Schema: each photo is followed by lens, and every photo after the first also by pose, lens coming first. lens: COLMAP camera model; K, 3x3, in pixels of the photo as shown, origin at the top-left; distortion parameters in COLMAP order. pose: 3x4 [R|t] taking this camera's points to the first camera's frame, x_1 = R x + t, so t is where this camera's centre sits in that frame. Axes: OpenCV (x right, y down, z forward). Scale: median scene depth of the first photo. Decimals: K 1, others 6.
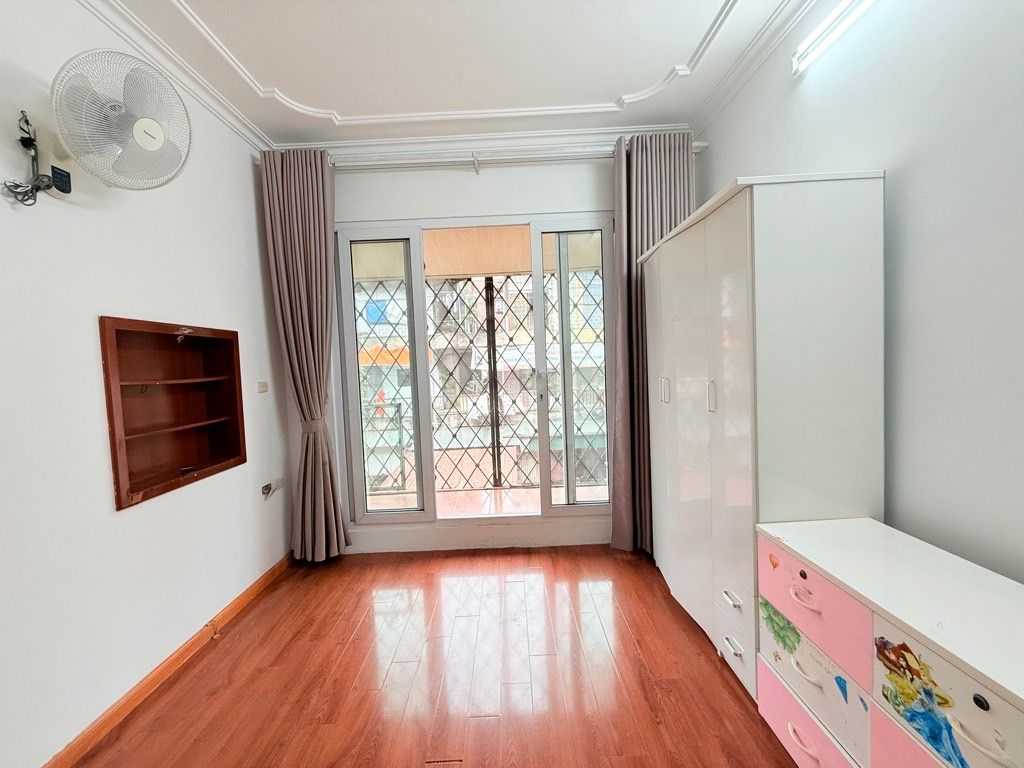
lens RADIAL K [[408.2, 0, 507.5], [0, 408.2, 383.7], [0, 0, 1]] dist [0.002596, 0.000187]
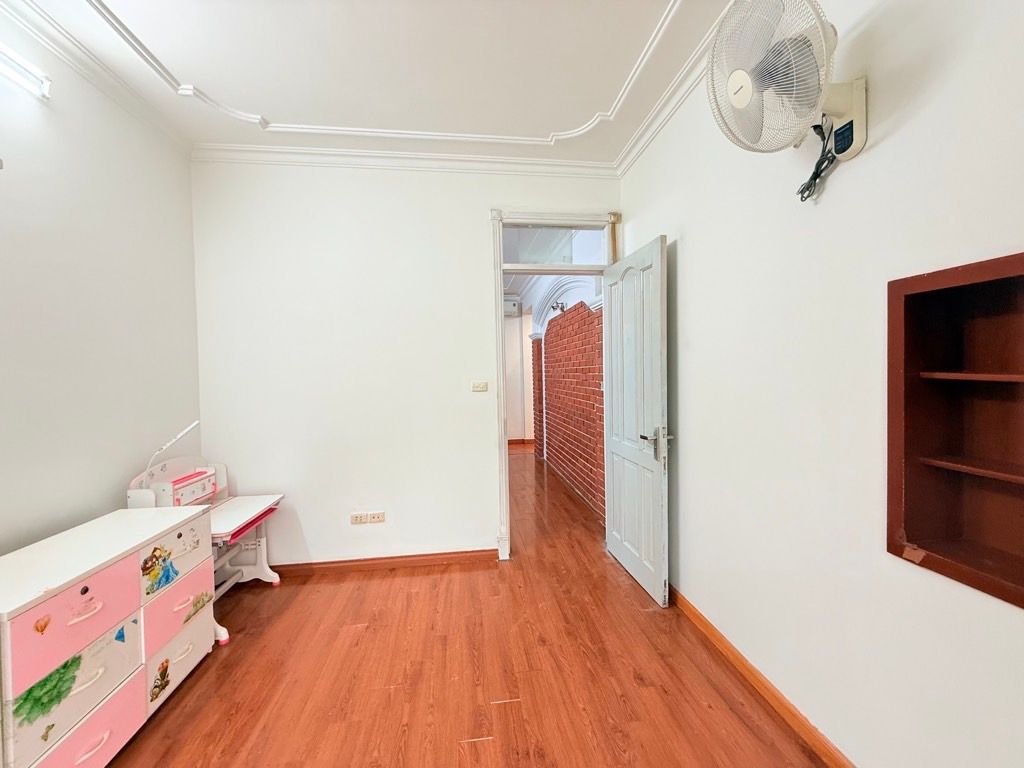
lens RADIAL K [[408.2, 0, 510.5], [0, 408.2, 384.6], [0, 0, 1]] dist [0.002596, 0.000187]
pose [[-0.990124, 0.065211, -0.124104, -0.250395], [0.054559, 0.994680, 0.087376, -0.093252], [0.129141, 0.079742, -0.988415, 1.825118]]
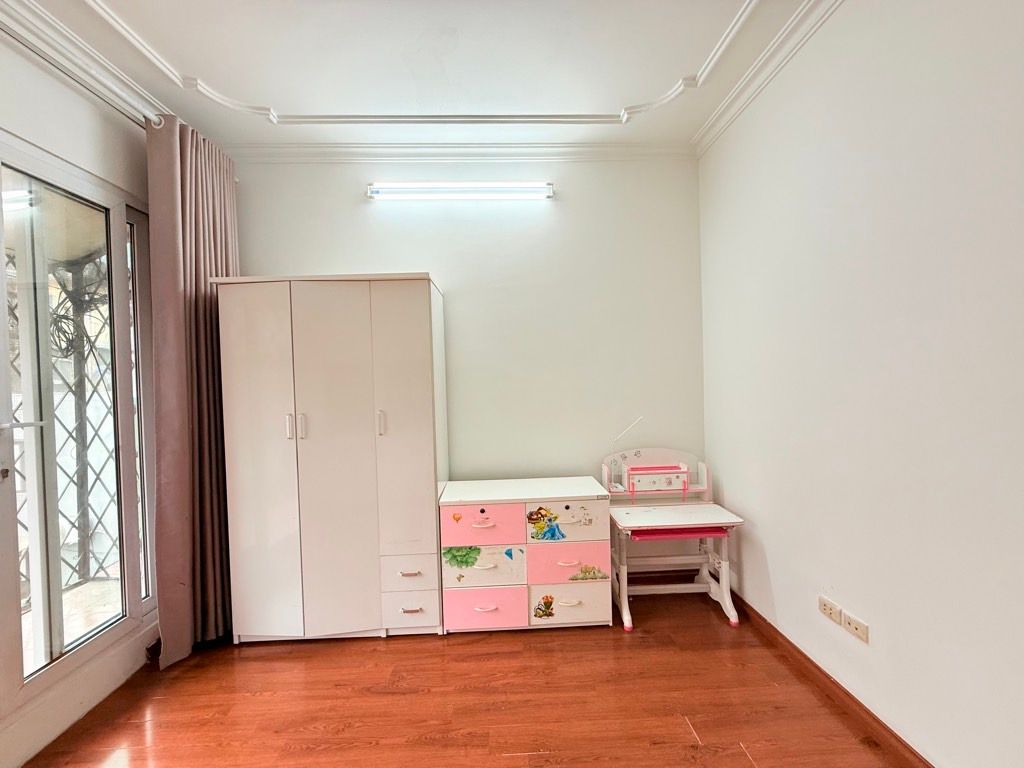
lens RADIAL K [[408.2, 0, 511.5], [0, 408.2, 385.2], [0, 0, 1]] dist [0.002596, 0.000187]
pose [[-0.036545, 0.029924, 0.998884, -0.904011], [0.087047, 0.995848, -0.026648, -0.018833], [-0.995534, 0.085976, -0.038998, 0.750304]]
